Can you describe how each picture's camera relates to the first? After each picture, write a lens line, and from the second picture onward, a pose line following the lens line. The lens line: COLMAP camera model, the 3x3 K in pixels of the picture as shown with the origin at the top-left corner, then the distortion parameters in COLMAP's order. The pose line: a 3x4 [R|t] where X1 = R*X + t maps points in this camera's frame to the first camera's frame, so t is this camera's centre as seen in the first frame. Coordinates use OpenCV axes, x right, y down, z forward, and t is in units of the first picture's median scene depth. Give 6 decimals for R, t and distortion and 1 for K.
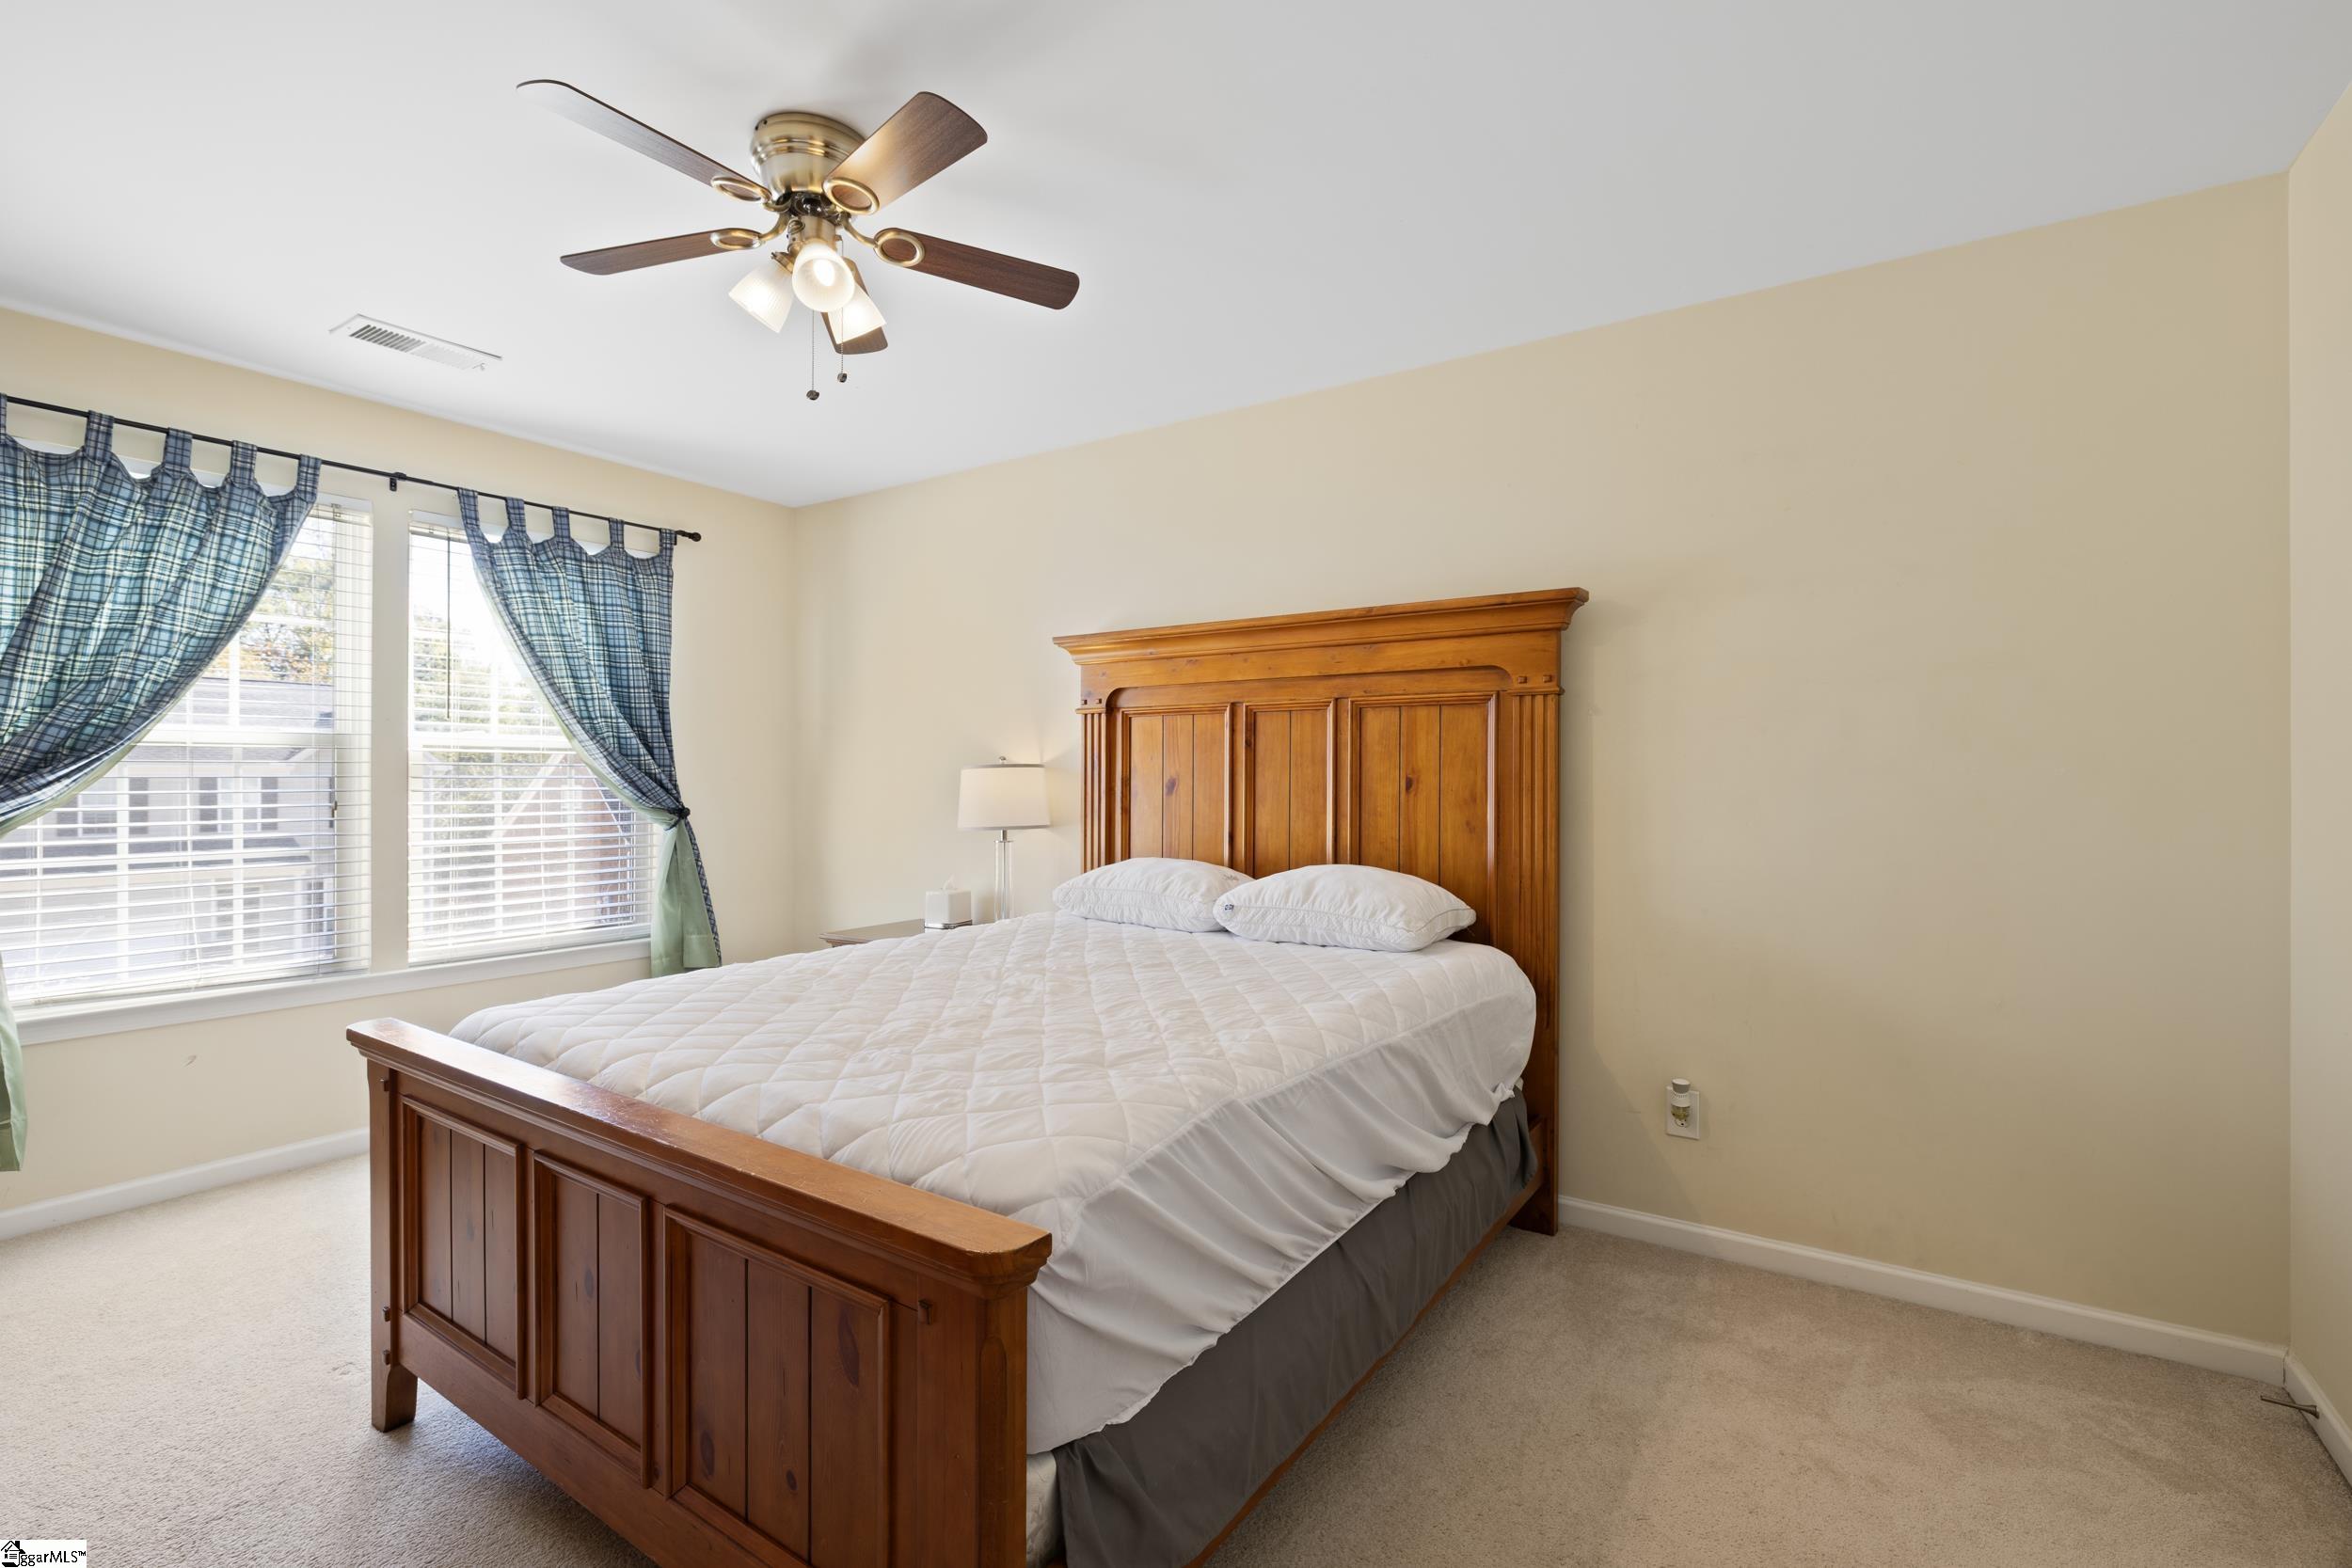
lens RADIAL K [[1065.1, 0, 1170.6], [0, 1065.1, 767.0], [0, 0, 1]] dist [-0.002336, 0.001546]
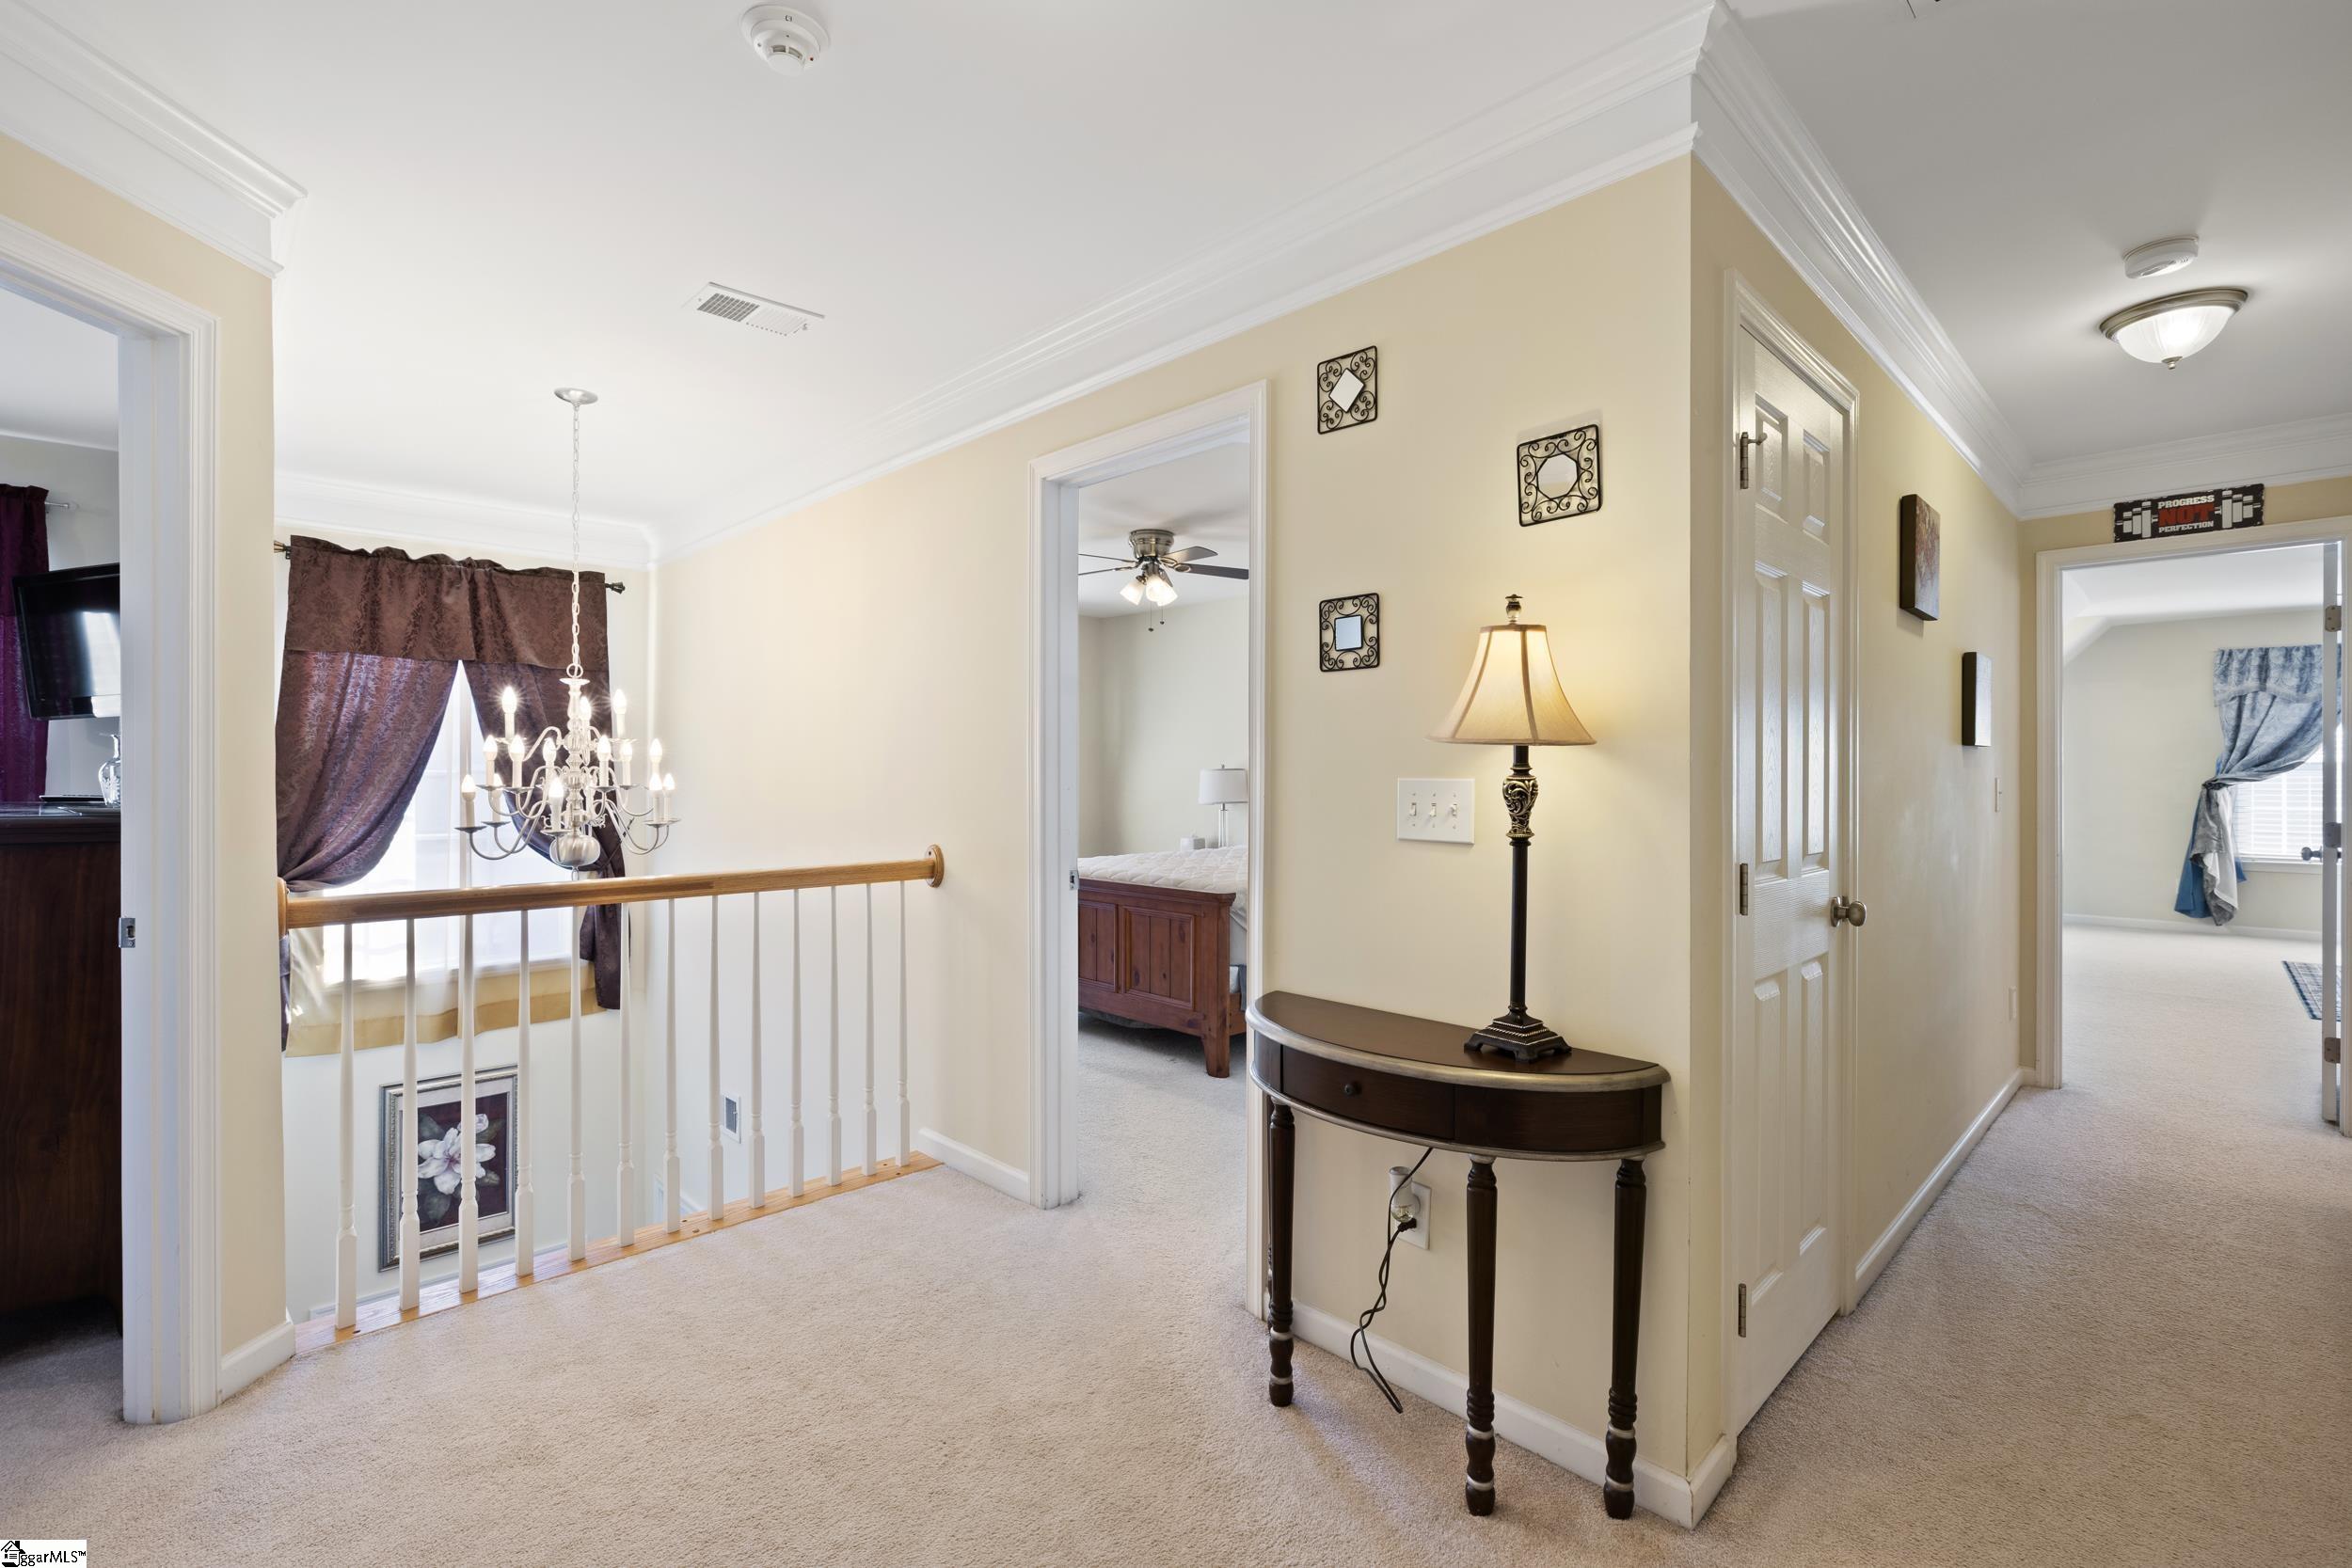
lens RADIAL K [[1065.1, 0, 1178.0], [0, 1065.1, 784.9], [0, 0, 1]] dist [-0.002336, 0.001546]
pose [[0.982067, 0.009739, -0.188279, 0.336754], [-0.010608, 0.999937, -0.003609, 0.043053], [0.188232, 0.005541, 0.982109, -2.376090]]
